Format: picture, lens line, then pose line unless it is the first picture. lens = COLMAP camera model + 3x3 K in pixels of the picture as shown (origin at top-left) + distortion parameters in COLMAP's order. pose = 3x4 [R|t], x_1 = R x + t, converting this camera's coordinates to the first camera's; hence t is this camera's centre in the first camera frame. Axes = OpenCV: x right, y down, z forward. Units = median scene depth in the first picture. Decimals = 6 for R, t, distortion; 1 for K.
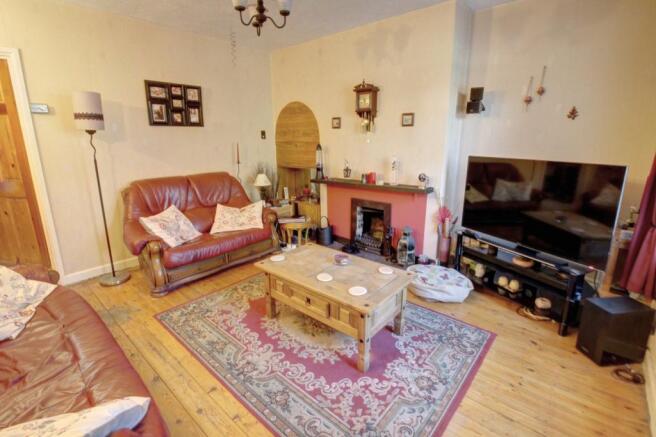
lens RADIAL K [[308.6, 0, 327.8], [0, 308.6, 211.8], [0, 0, 1]] dist [0.002079, -0.017466]
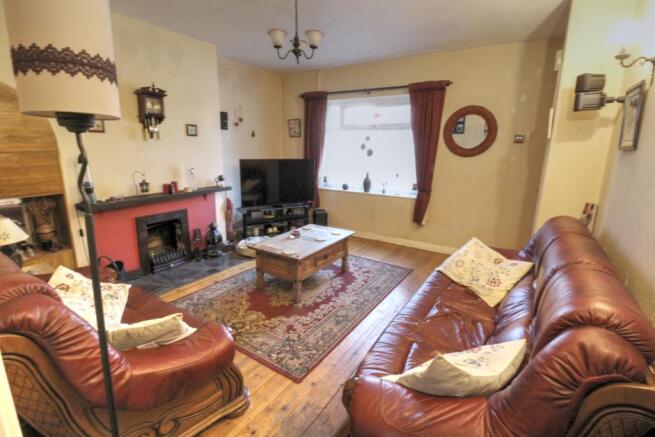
lens RADIAL K [[308.2, 0, 327.3], [0, 308.2, 211.8], [0, 0, 1]] dist [0.002079, -0.017466]
pose [[-0.150233, -0.199853, 0.968240, -1.054261], [0.216848, 0.948846, 0.229497, -0.185094], [-0.964576, 0.244438, -0.099210, 0.784176]]
